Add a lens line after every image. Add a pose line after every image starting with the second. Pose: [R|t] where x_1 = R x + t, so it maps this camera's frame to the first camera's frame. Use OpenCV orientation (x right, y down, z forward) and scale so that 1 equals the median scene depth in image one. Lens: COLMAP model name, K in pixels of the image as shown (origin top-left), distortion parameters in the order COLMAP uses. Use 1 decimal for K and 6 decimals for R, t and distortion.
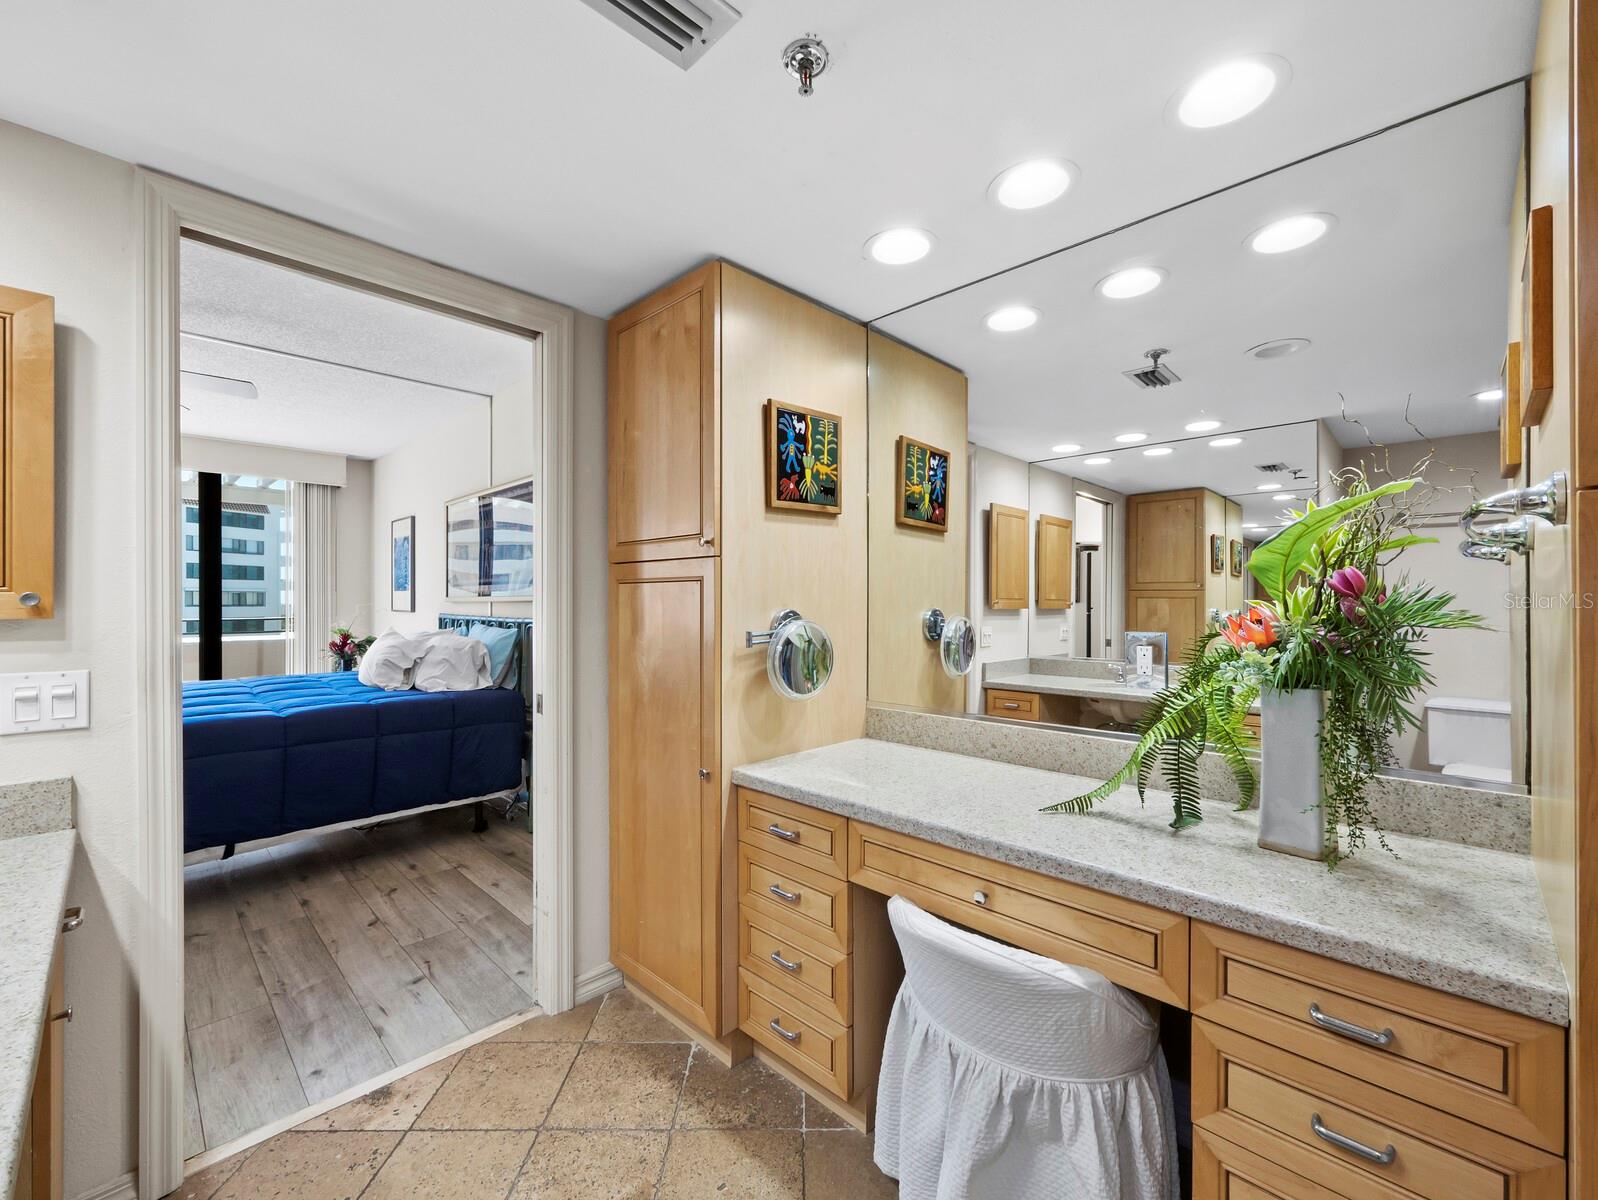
lens RADIAL K [[674.3, 0, 807.7], [0, 674.3, 595.3], [0, 0, 1]] dist [-0.002598, 0.000865]
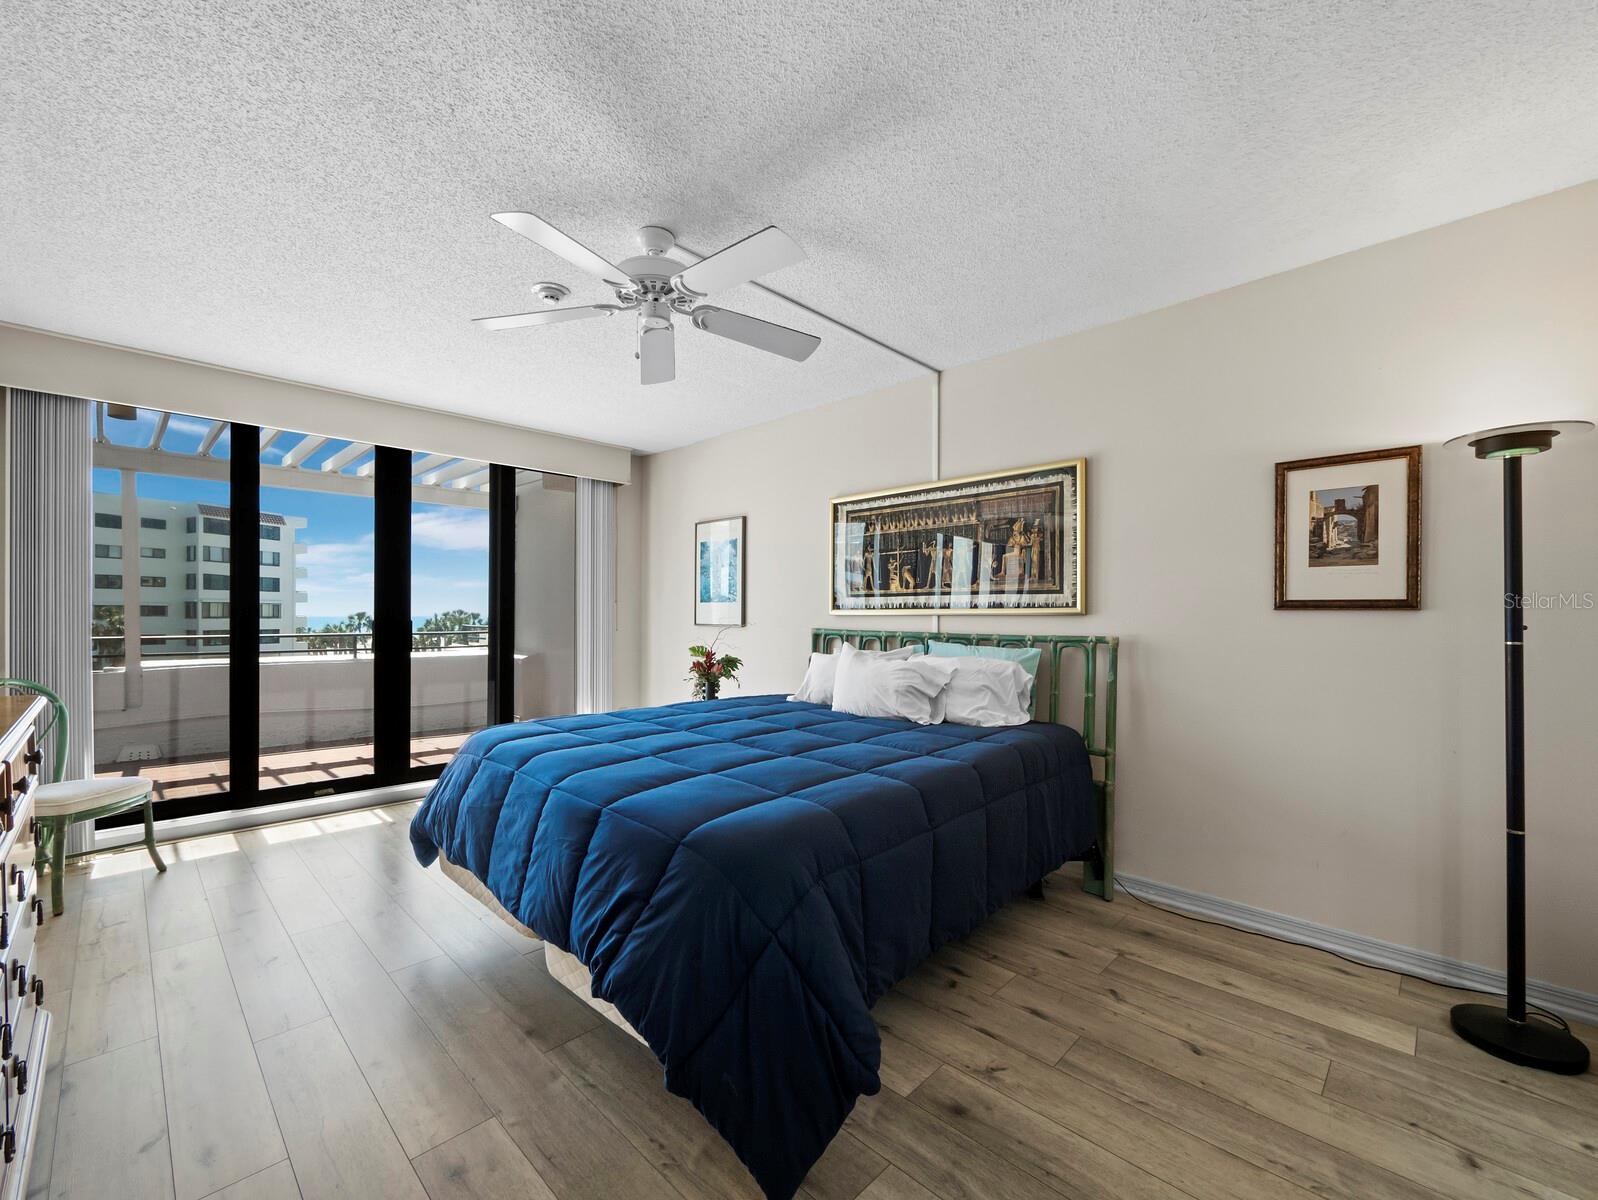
lens RADIAL K [[674.3, 0, 799.6], [0, 674.3, 617.5], [0, 0, 1]] dist [-0.002598, 0.000865]
pose [[0.999965, 0.006767, 0.004831, -0.760087], [-0.006811, 0.999935, 0.009162, 0.006466], [-0.004769, -0.009194, 0.999946, 0.188372]]
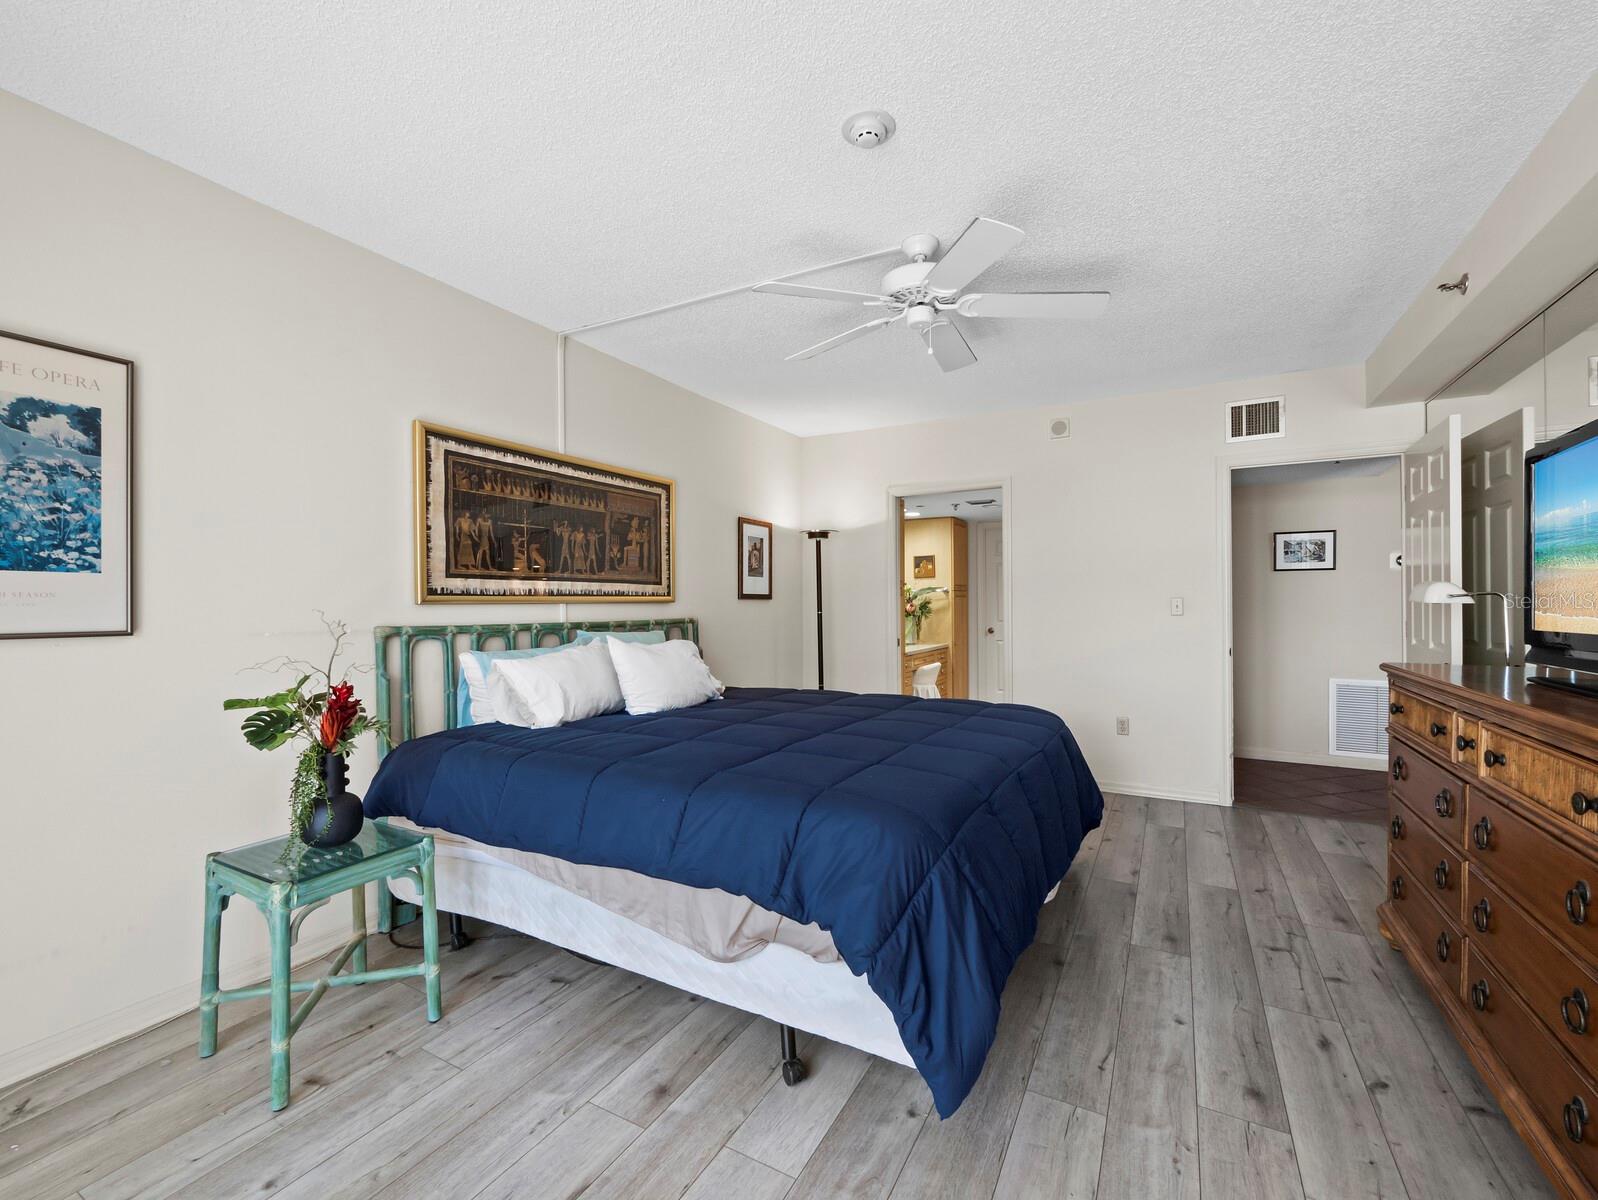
lens RADIAL K [[674.3, 0, 809.0], [0, 674.3, 601.8], [0, 0, 1]] dist [-0.002598, 0.000865]
pose [[-0.275303, 0.010452, 0.961301, -1.479246], [0.005461, 0.999942, -0.009308, 0.018543], [-0.961342, 0.002687, -0.275344, 1.083592]]
